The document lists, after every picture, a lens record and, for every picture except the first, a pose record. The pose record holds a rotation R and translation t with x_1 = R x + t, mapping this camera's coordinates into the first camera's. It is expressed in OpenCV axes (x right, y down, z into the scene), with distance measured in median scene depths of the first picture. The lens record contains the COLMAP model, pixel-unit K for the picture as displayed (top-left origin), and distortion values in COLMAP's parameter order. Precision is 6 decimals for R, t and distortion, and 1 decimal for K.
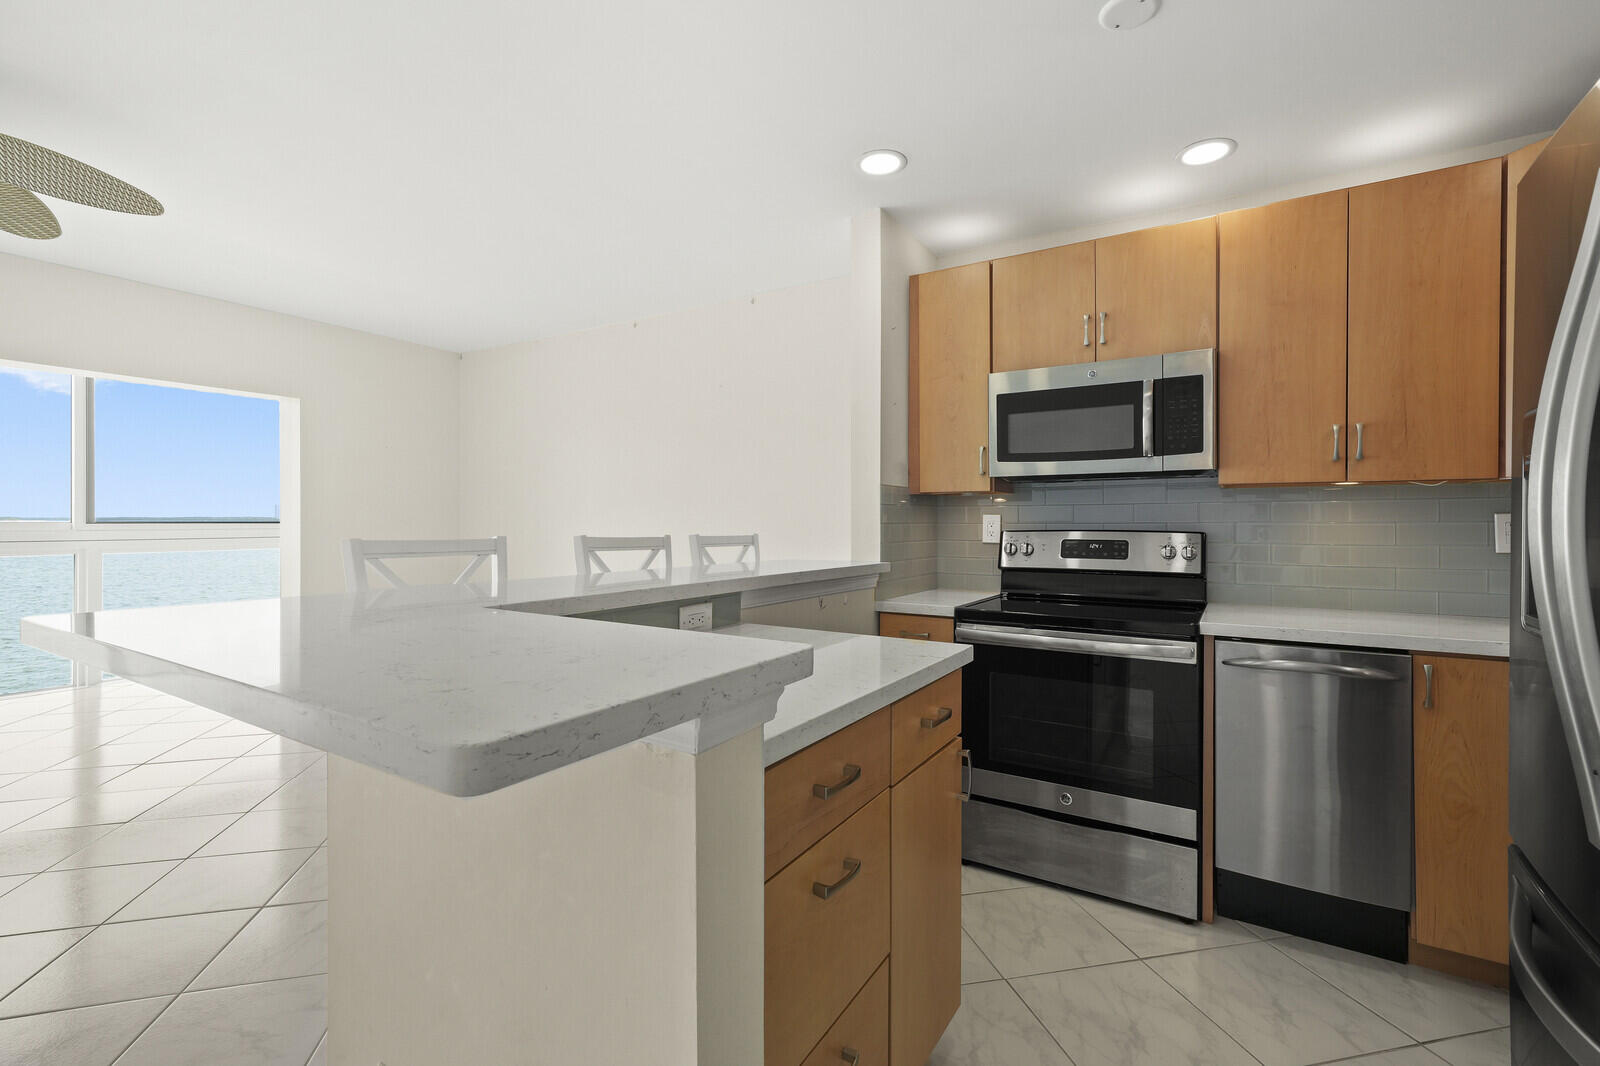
lens RADIAL K [[691.5, 0, 793.3], [0, 691.5, 524.5], [0, 0, 1]] dist [0.002775, 0.003102]
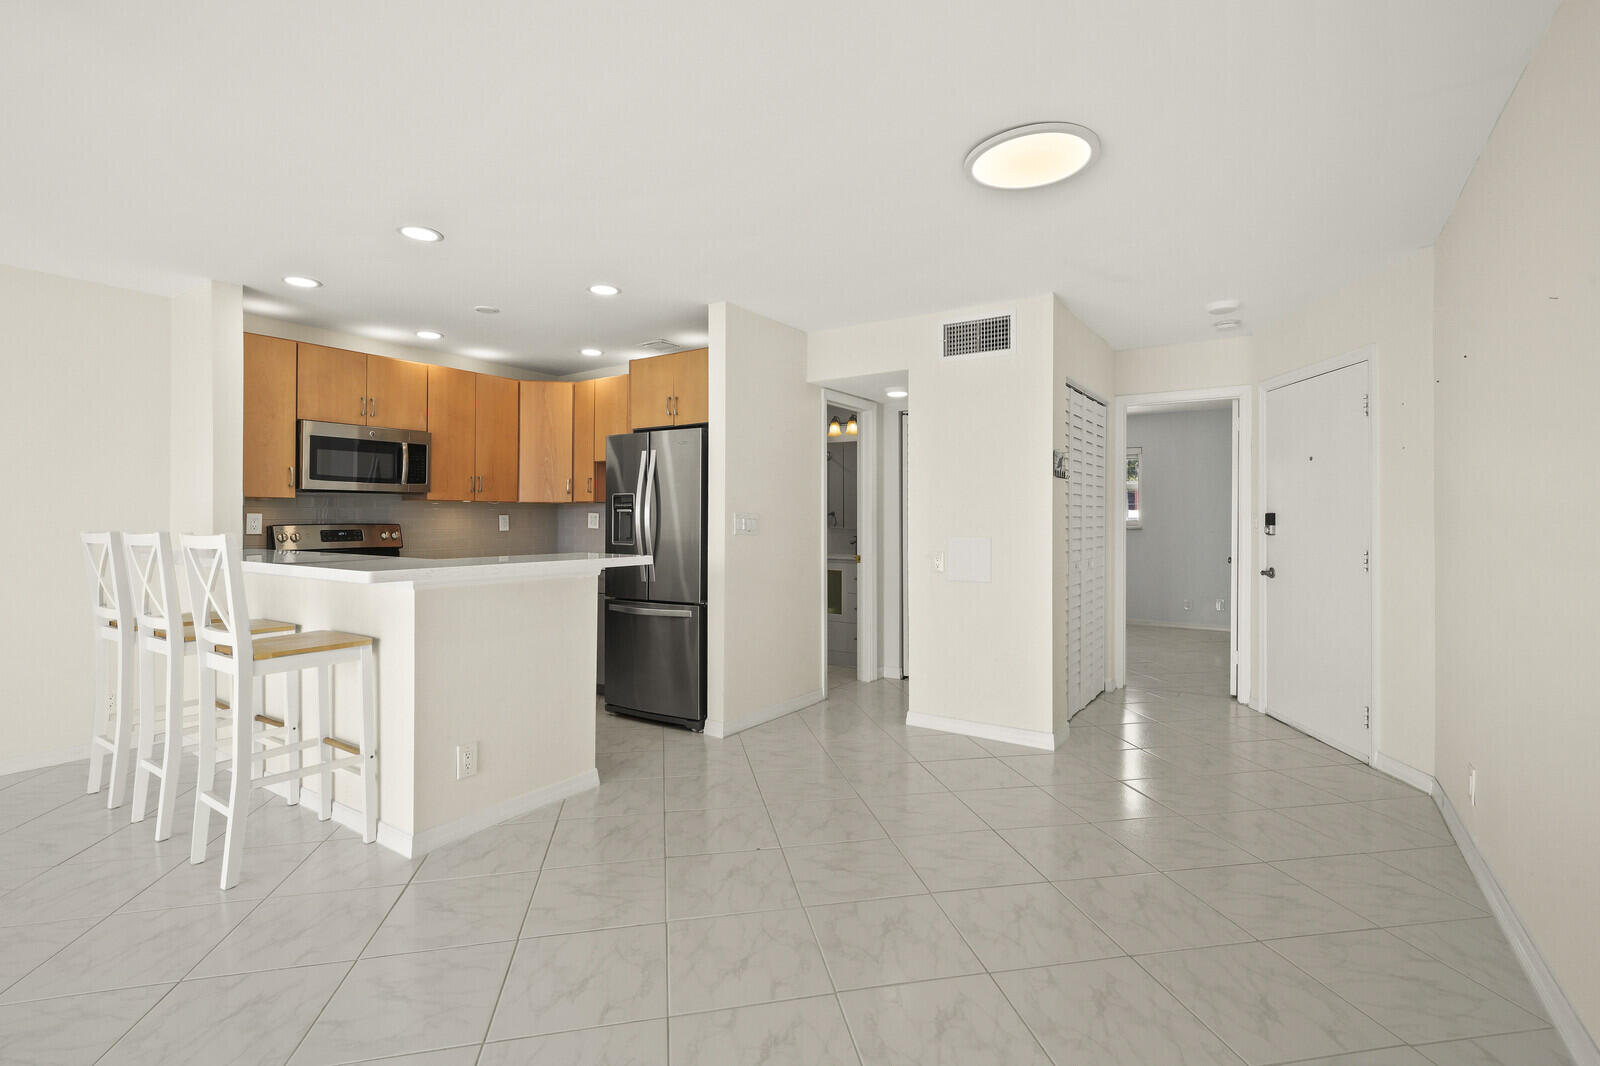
lens RADIAL K [[723.9, 0, 805.3], [0, 723.9, 512.8], [0, 0, 1]] dist [0.008637, -0.000026]
pose [[0.049183, 0.006555, 0.998768, -1.213916], [0.002116, 0.999976, -0.006667, -0.004556], [-0.998788, 0.002441, 0.049168, -0.154614]]
